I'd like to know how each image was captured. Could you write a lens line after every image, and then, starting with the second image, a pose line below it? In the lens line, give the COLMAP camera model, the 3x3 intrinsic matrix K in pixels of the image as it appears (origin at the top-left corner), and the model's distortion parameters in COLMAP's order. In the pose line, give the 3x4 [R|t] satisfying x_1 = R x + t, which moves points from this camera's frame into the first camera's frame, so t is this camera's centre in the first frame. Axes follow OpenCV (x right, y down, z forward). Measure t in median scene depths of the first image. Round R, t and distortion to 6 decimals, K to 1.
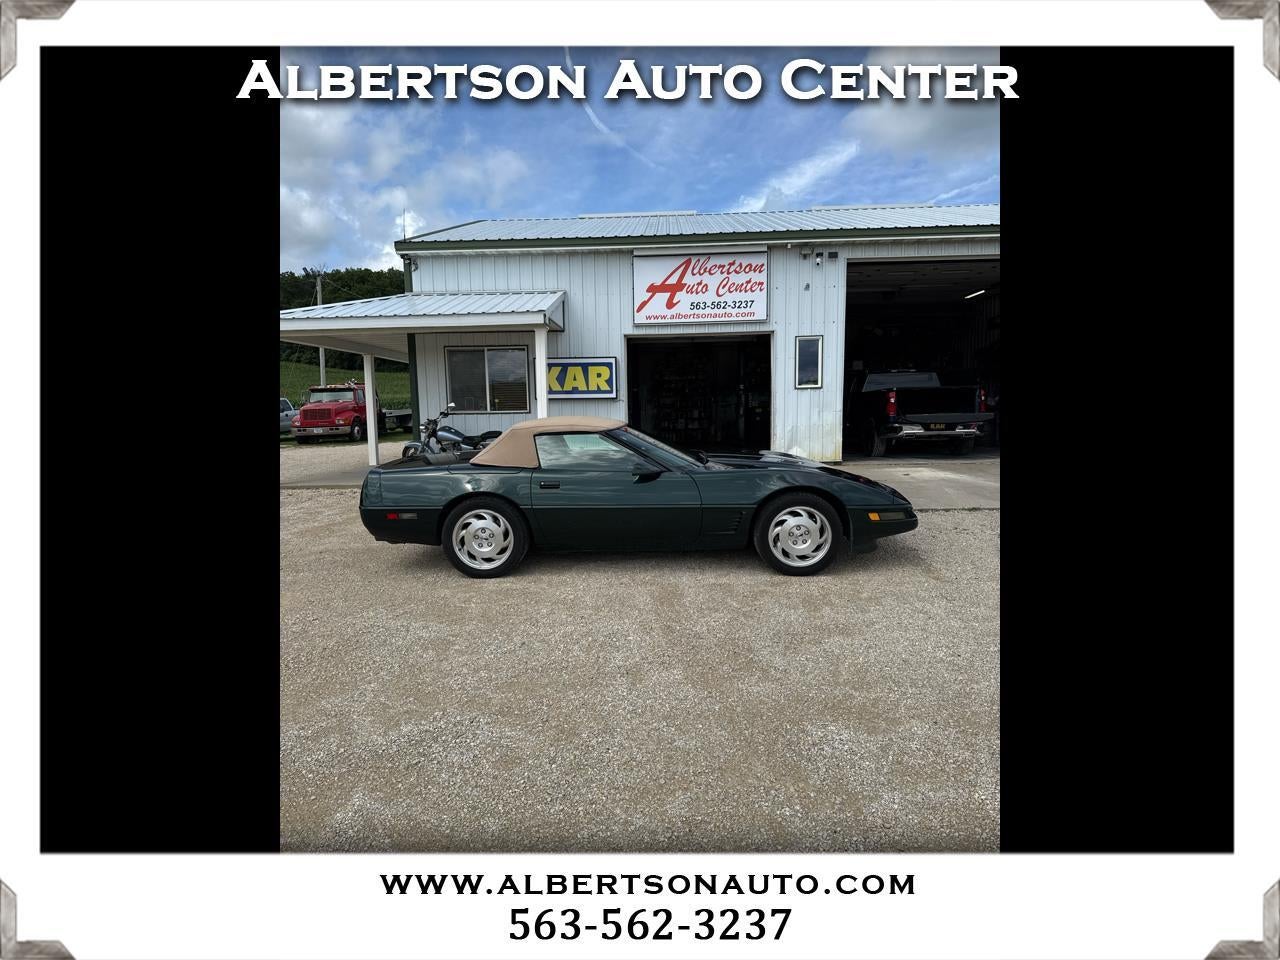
lens RADIAL K [[730.0, 0, 642.0], [0, 730.0, 471.8], [0, 0, 1]] dist [0.017429, 0.000012]
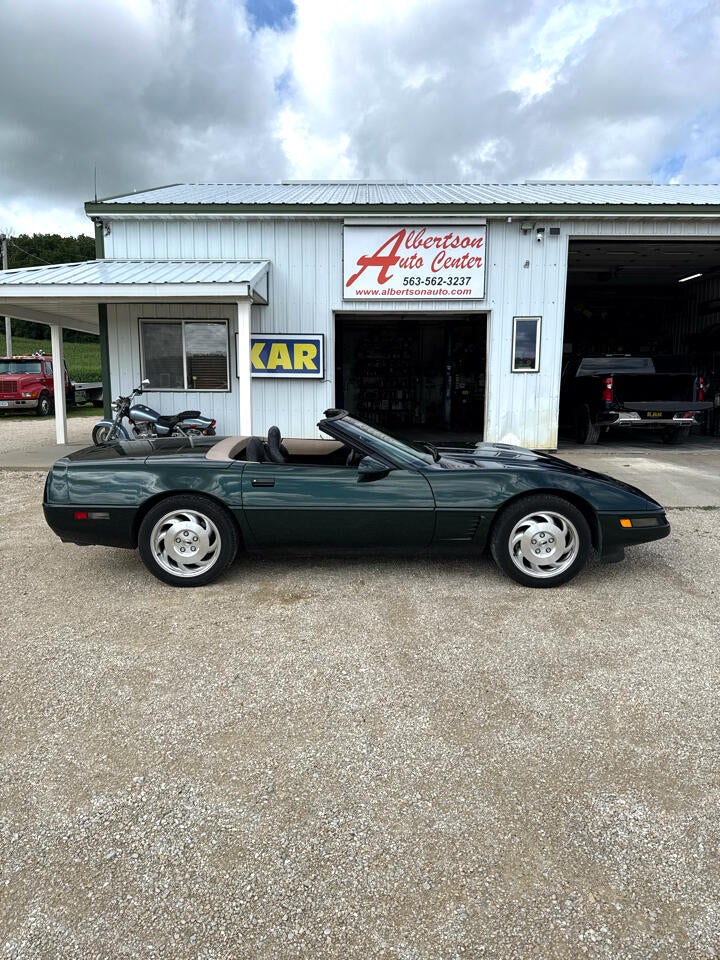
lens RADIAL K [[724.7, 0, 360.0], [0, 724.7, 480.0], [0, 0, 1]] dist [-0.001530, 0.000887]
pose [[0.999149, 0.016606, 0.037766, -0.020658], [-0.018277, 0.998849, 0.044342, -0.012196], [-0.036986, -0.044995, 0.998302, 0.062270]]
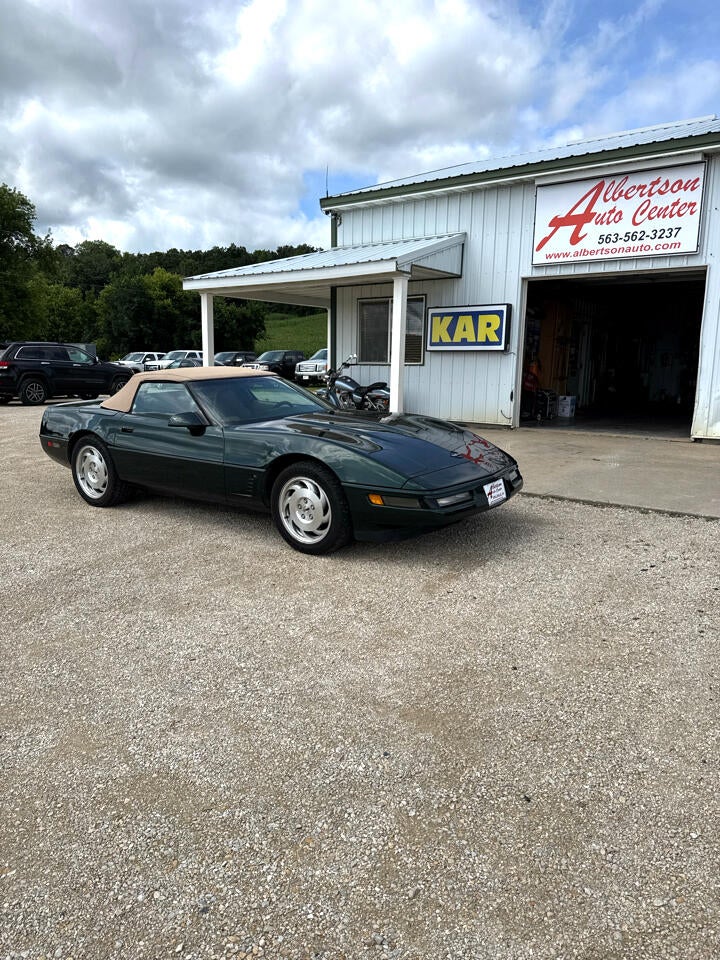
lens RADIAL K [[758.3, 0, 360.0], [0, 758.3, 480.0], [0, 0, 1]] dist [-0.000801, -0.097734]
pose [[0.790648, 0.114037, -0.601558, 0.398873], [-0.069137, 0.992846, 0.097344, -0.021181], [0.608356, -0.035375, 0.792876, 0.148209]]
